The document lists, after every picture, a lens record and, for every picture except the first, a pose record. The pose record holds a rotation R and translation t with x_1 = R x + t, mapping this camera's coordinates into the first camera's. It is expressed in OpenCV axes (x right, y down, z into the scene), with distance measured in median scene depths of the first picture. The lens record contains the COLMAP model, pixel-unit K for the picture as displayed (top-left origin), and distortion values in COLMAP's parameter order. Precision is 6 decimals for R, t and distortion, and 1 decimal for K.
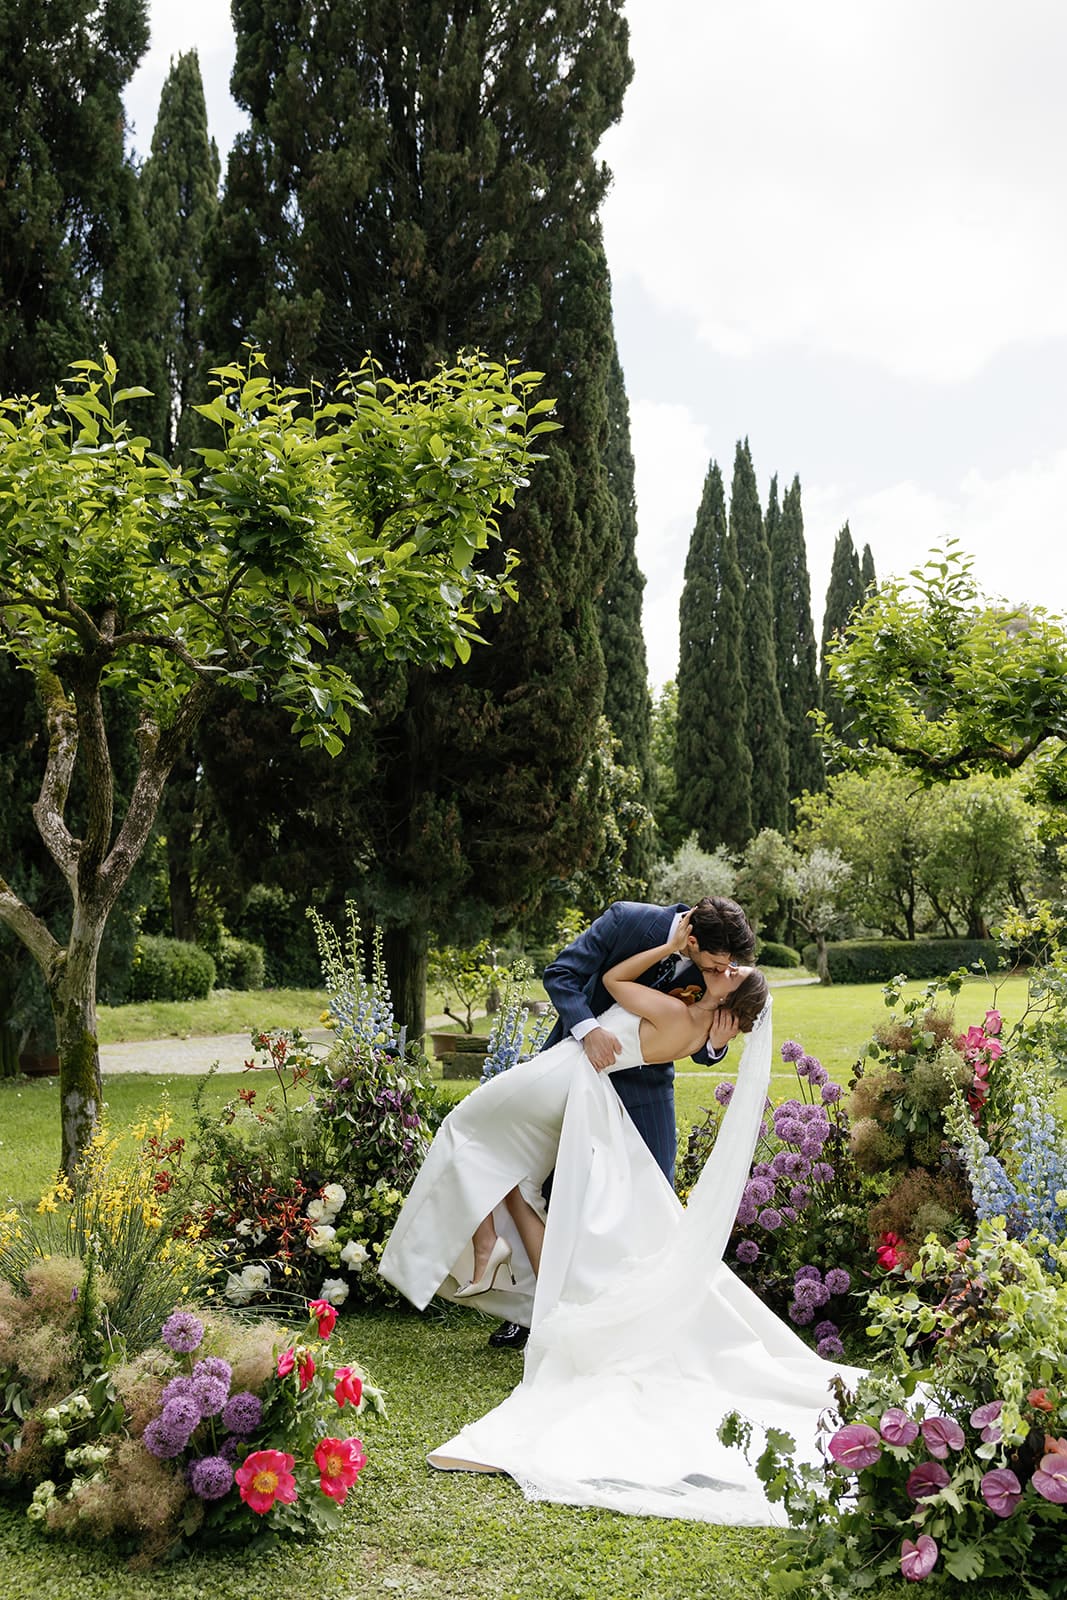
lens RADIAL K [[2461.9, 0, 533.5], [0, 2461.9, 800.0], [0, 0, 1]] dist [-0.006189, -0.025121]
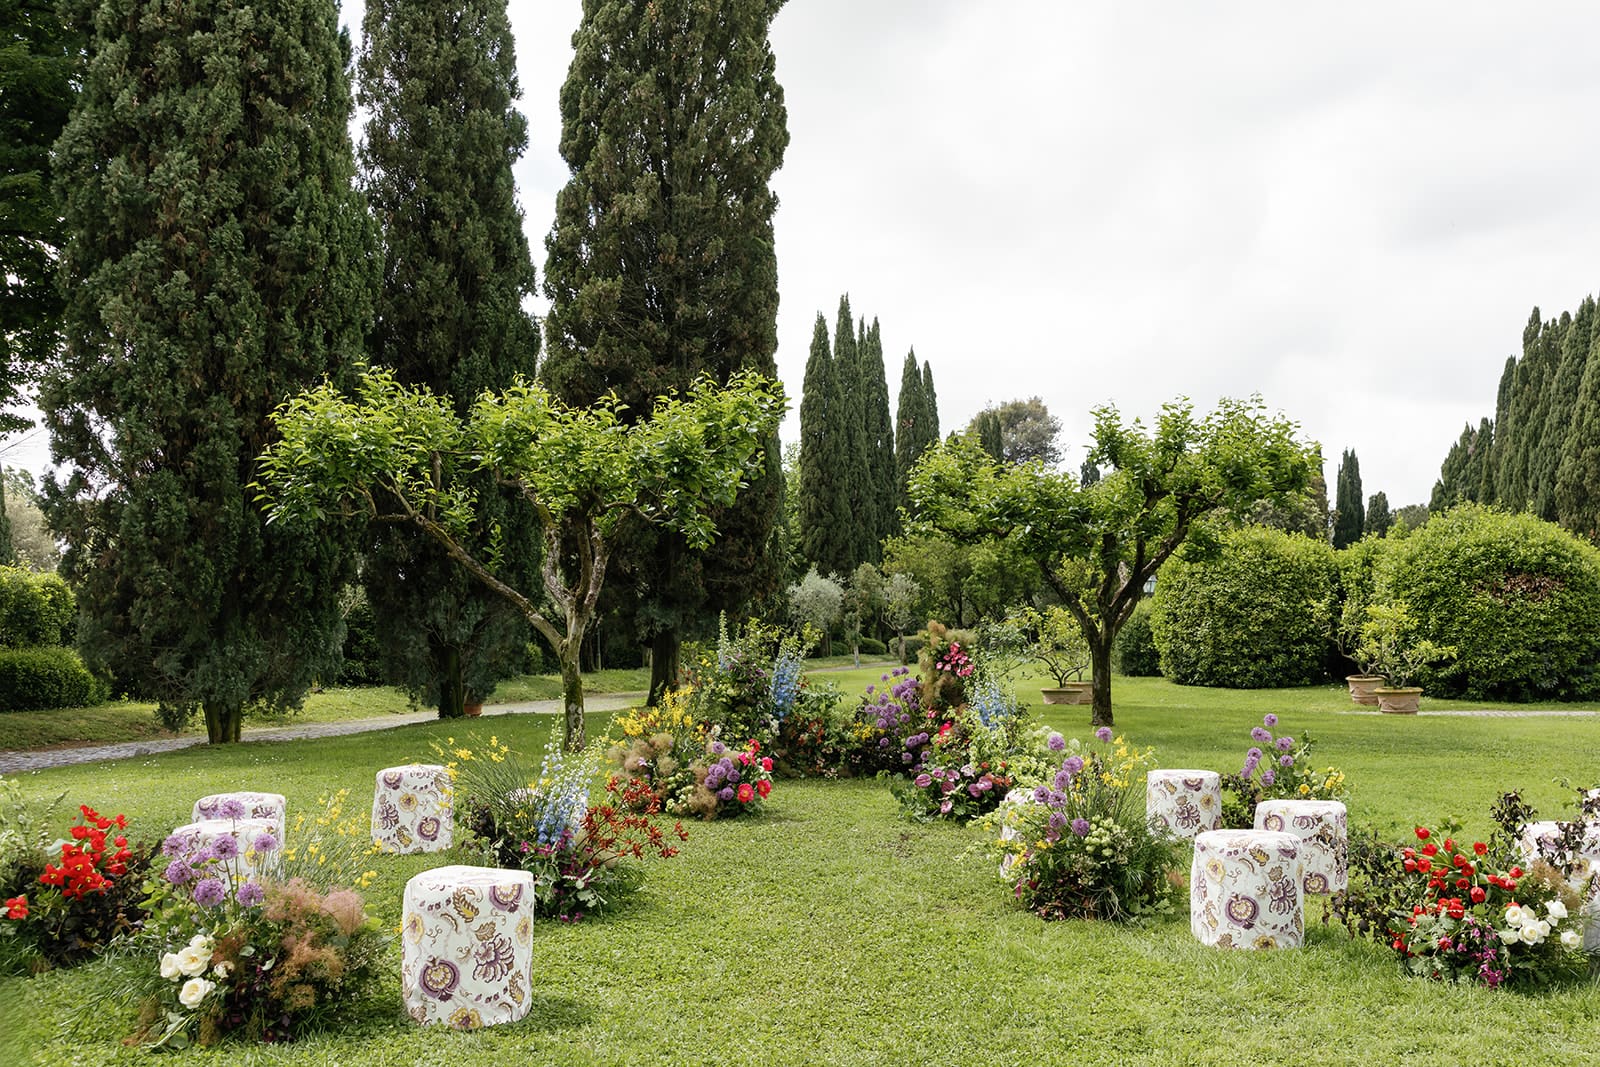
lens RADIAL K [[2461.9, 0, 800.0], [0, 2461.9, 533.5], [0, 0, 1]] dist [-0.006189, -0.025121]
pose [[0.996571, -0.018997, 0.080536, -0.066826], [0.018274, 0.999786, 0.009709, -0.021469], [-0.080704, -0.008204, 0.996704, -0.510994]]
